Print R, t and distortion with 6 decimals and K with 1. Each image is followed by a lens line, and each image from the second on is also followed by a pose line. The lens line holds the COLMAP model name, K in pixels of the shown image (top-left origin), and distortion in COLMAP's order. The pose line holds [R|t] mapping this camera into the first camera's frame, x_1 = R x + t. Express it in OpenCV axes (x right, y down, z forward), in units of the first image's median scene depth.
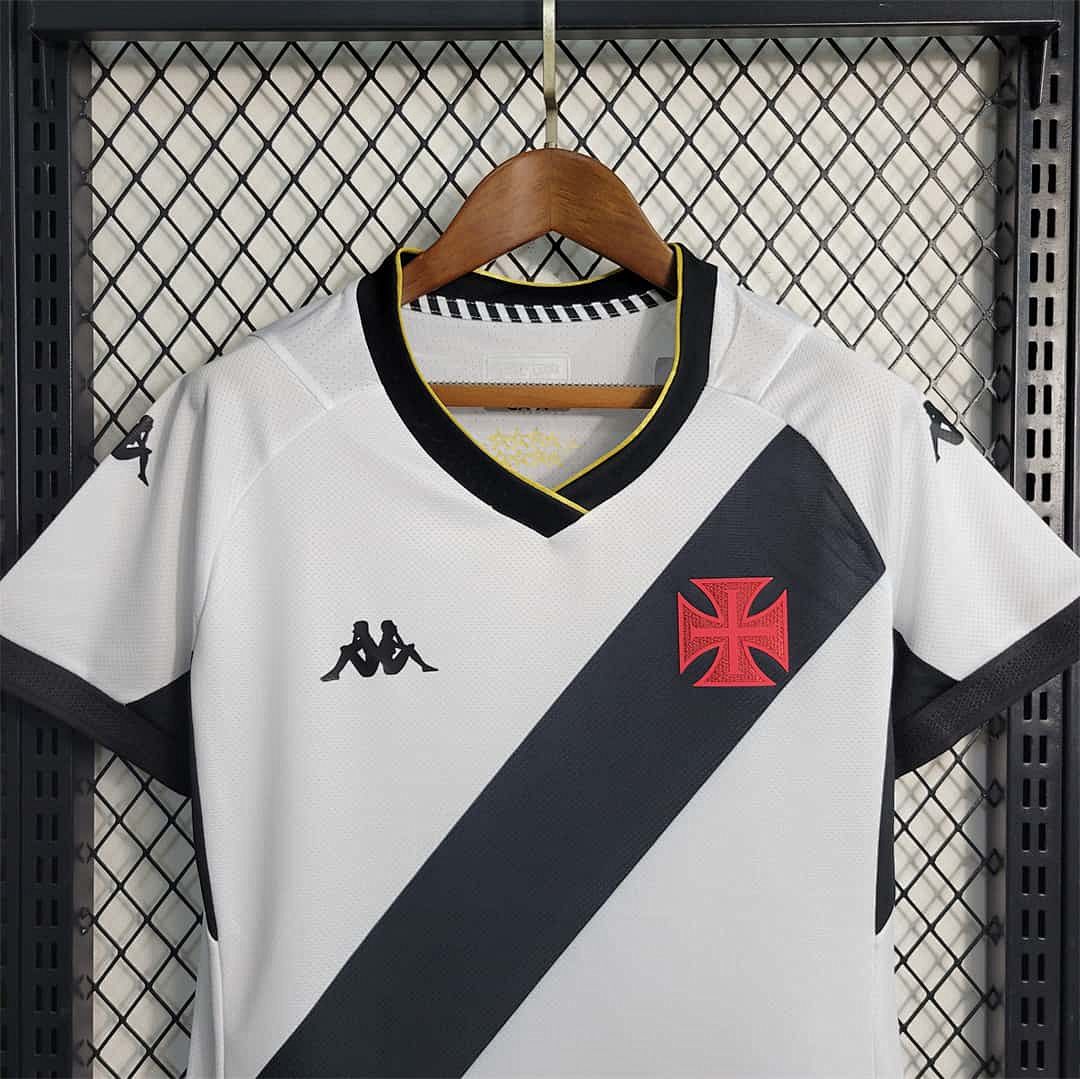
lens RADIAL K [[1045.5, 0, 540.0], [0, 1045.5, 539.5], [0, 0, 1]] dist [-0.005221, 0.015053]
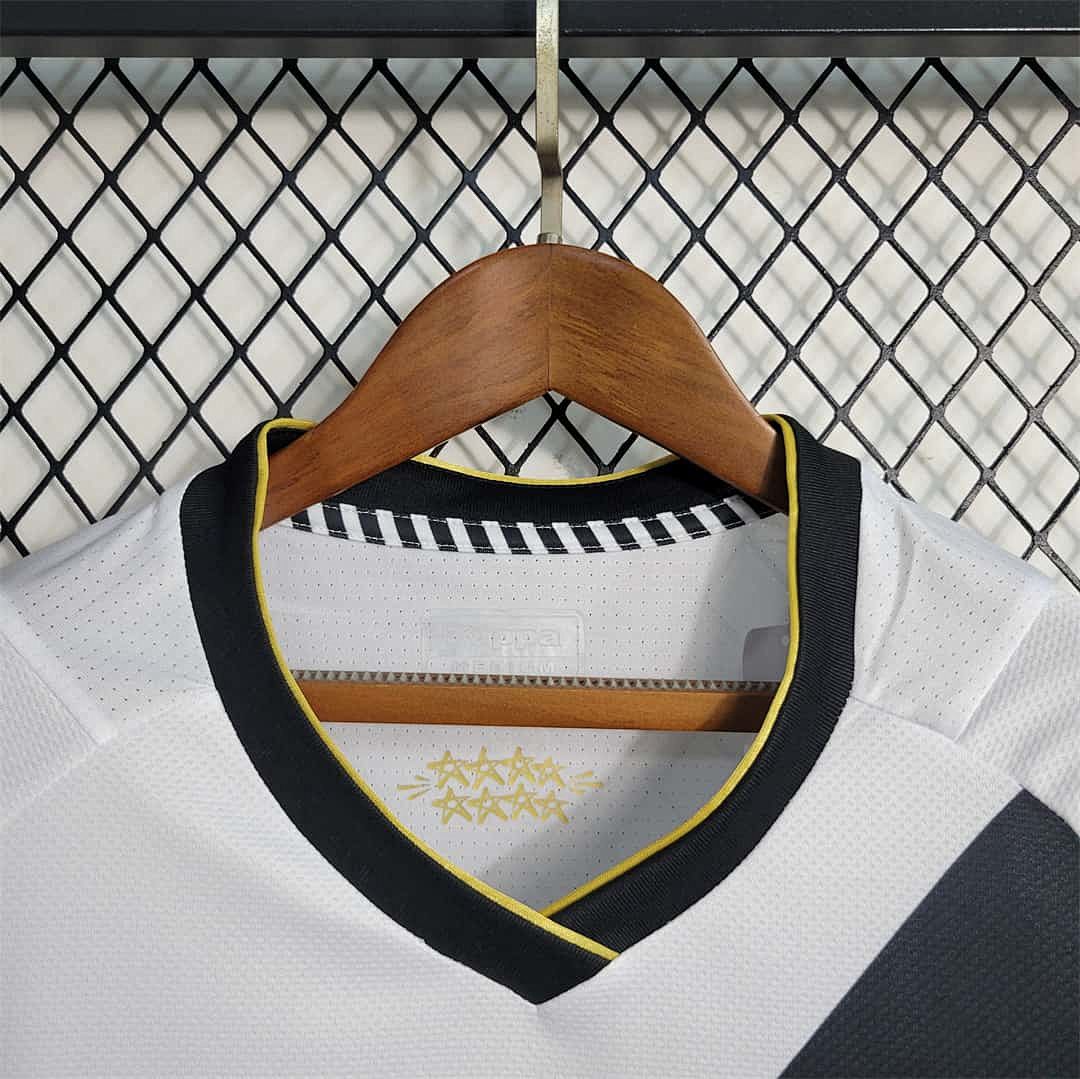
lens RADIAL K [[1045.5, 0, 540.0], [0, 1045.5, 539.5], [0, 0, 1]] dist [-0.005221, 0.015053]
pose [[0.999951, 0.008889, -0.004470, 0.008545], [-0.009273, 0.995429, -0.095056, -0.161435], [0.003604, 0.095092, 0.995462, 0.450861]]
